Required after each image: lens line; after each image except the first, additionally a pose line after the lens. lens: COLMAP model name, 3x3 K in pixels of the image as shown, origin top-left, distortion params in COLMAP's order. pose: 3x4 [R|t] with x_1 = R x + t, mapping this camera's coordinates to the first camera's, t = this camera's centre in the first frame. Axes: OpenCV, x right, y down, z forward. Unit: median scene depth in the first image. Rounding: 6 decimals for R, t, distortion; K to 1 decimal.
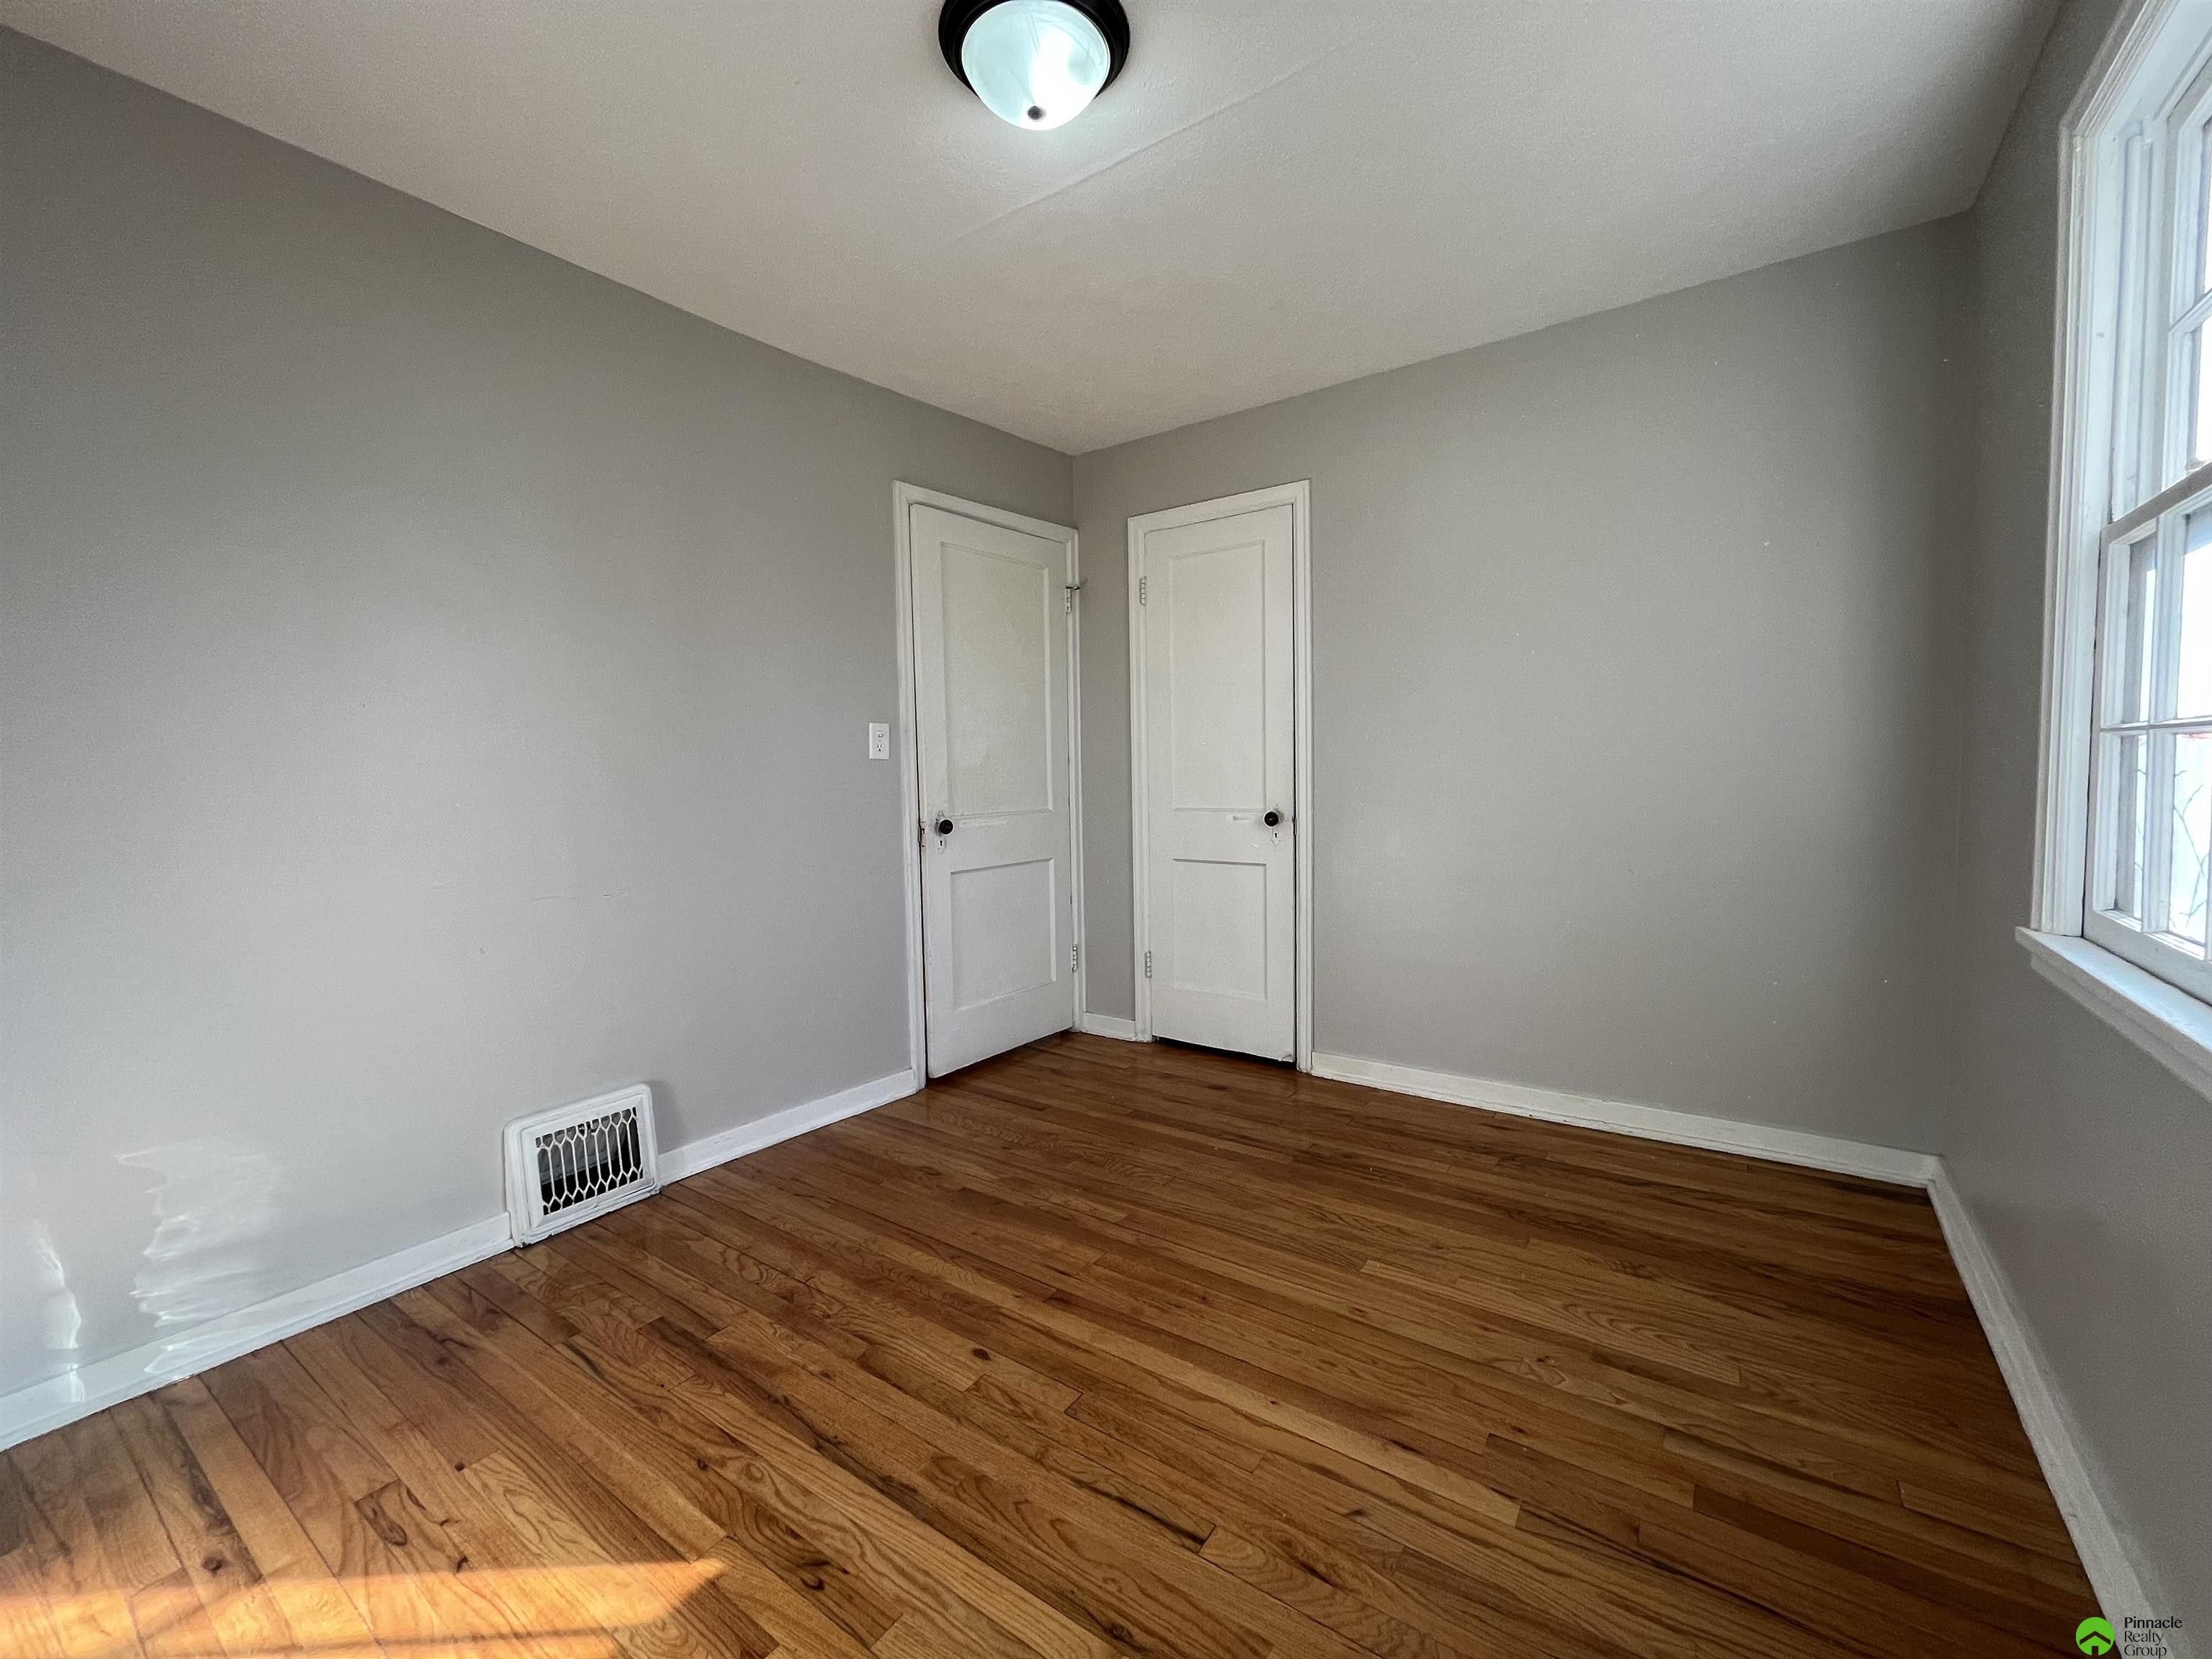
lens RADIAL K [[892.5, 0, 1110.5], [0, 892.5, 821.5], [0, 0, 1]] dist [-0.002288, -0.000267]
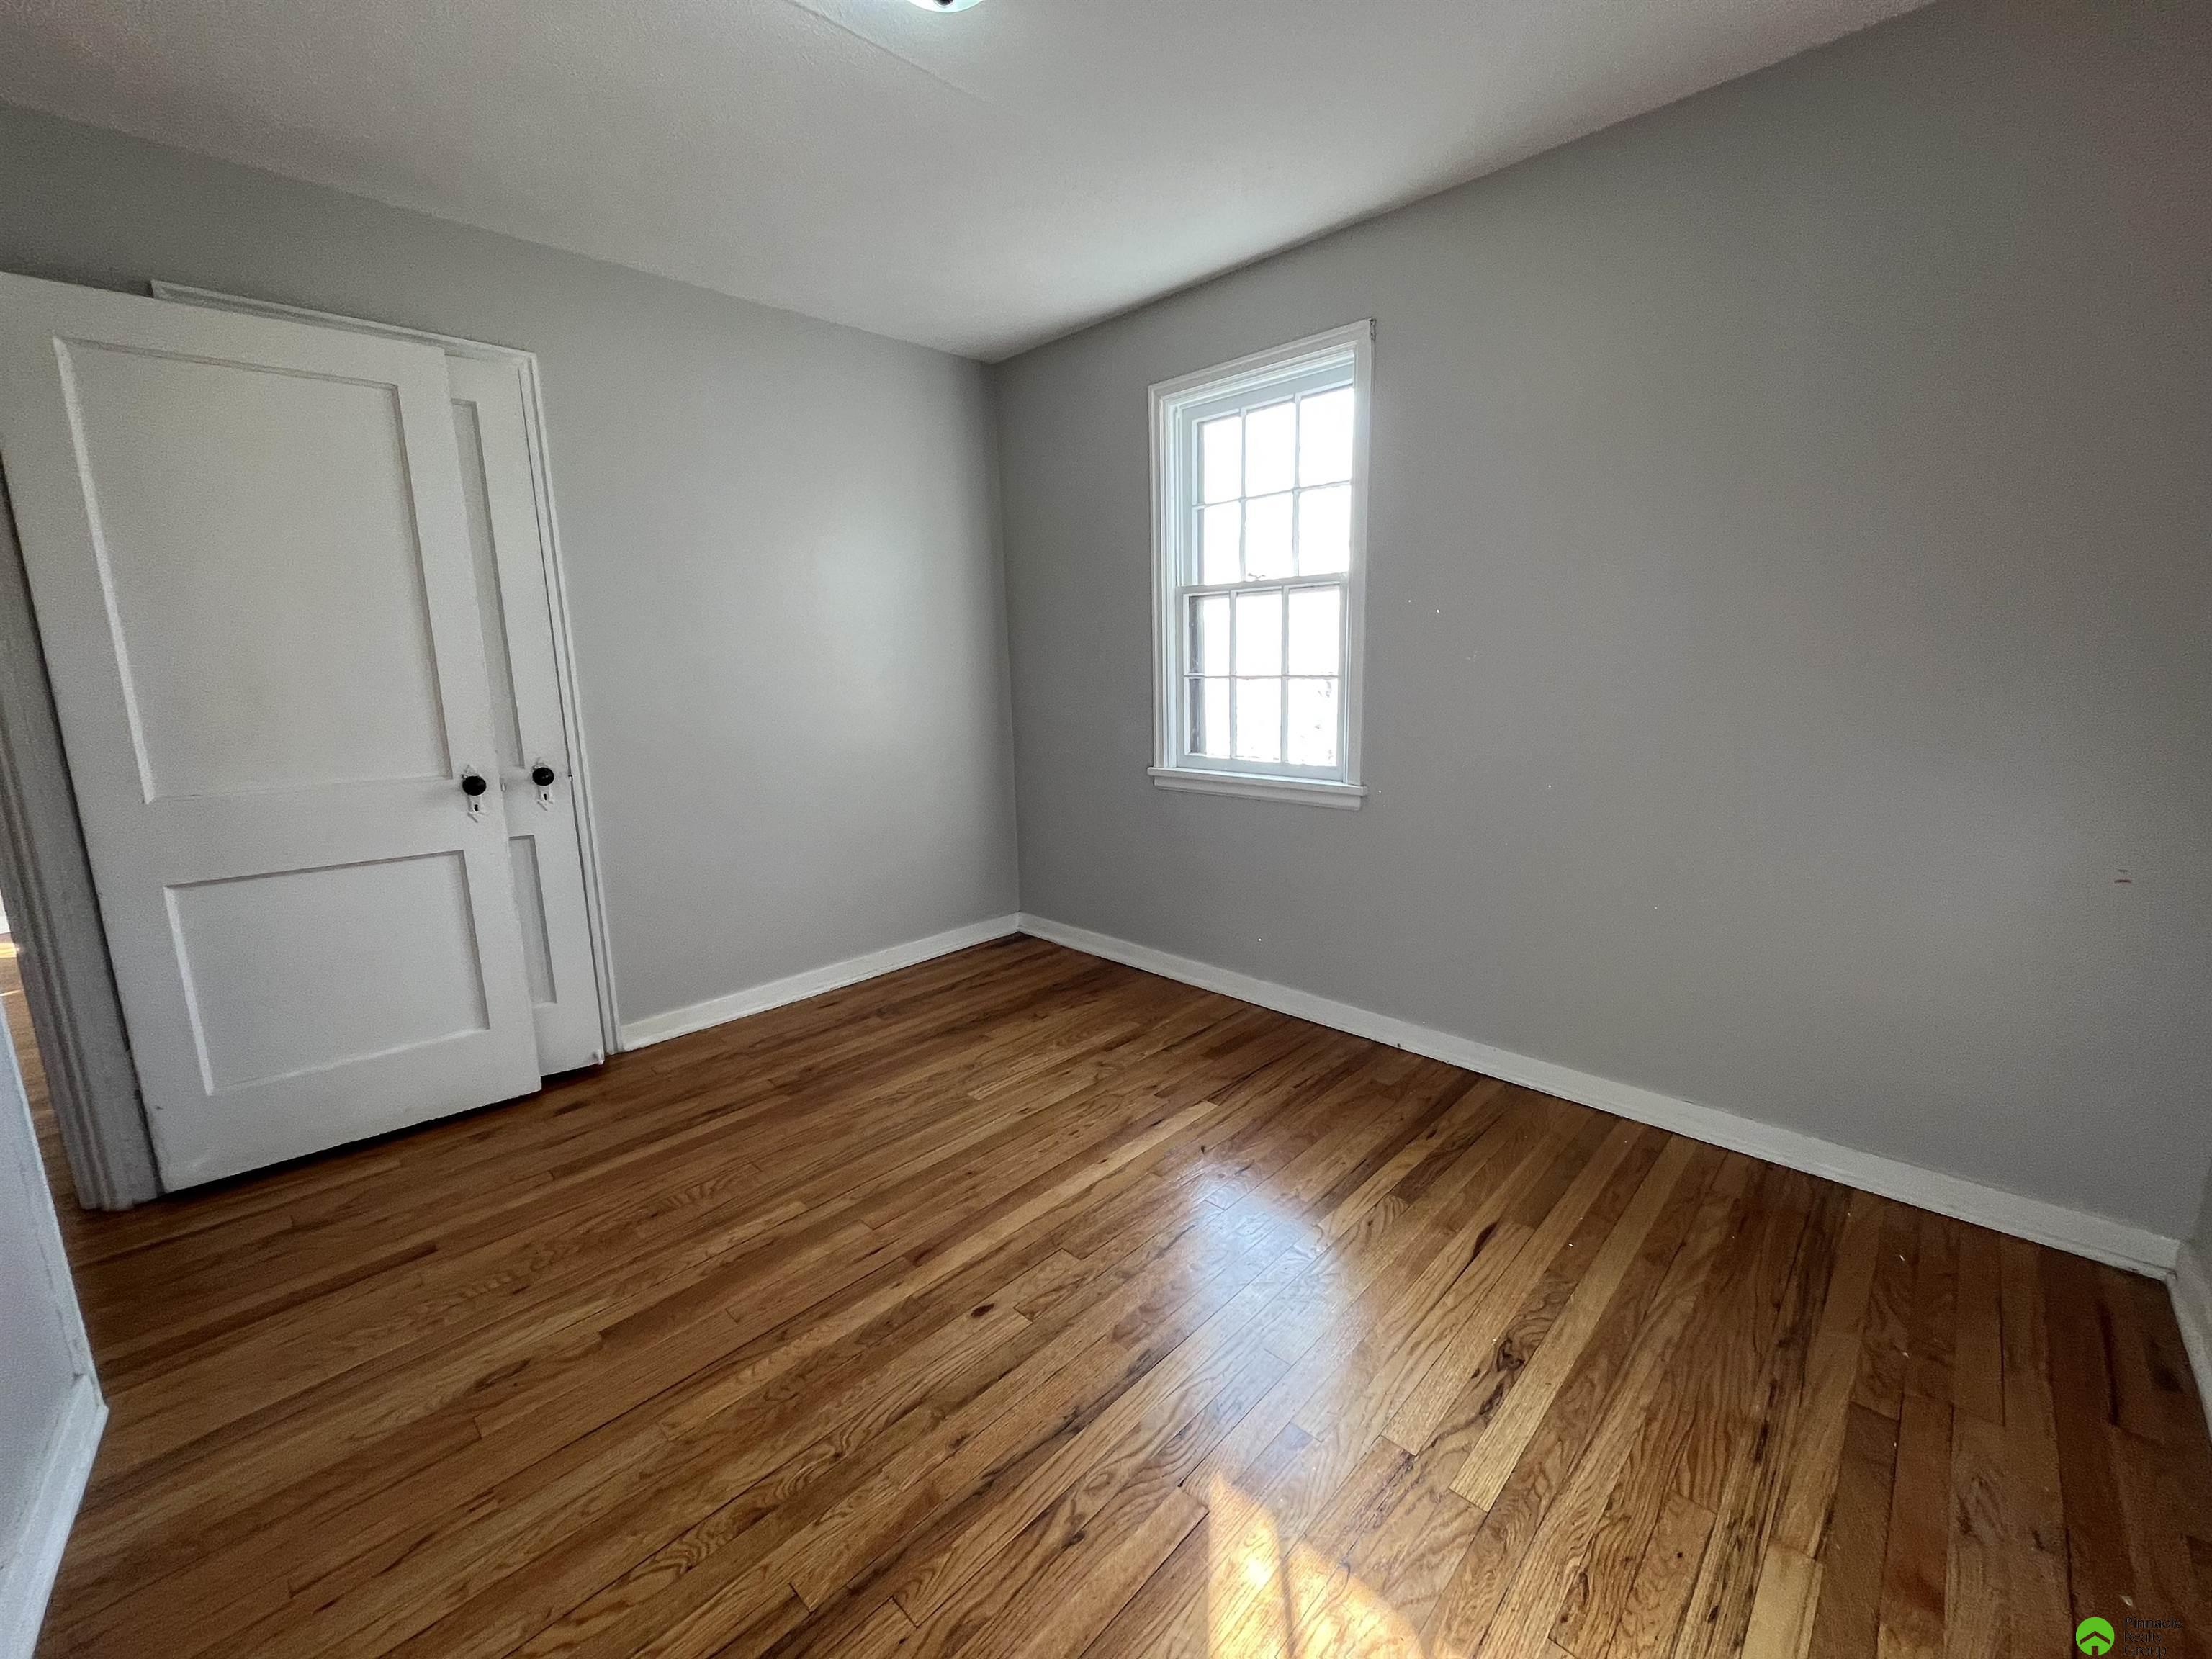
lens RADIAL K [[892.5, 0, 1110.5], [0, 892.5, 821.5], [0, 0, 1]] dist [-0.002288, -0.000267]
pose [[0.156367, -0.158735, 0.974860, -0.830818], [0.078886, 0.985855, 0.147872, -0.060086], [-0.984544, 0.053780, 0.166677, 0.552780]]
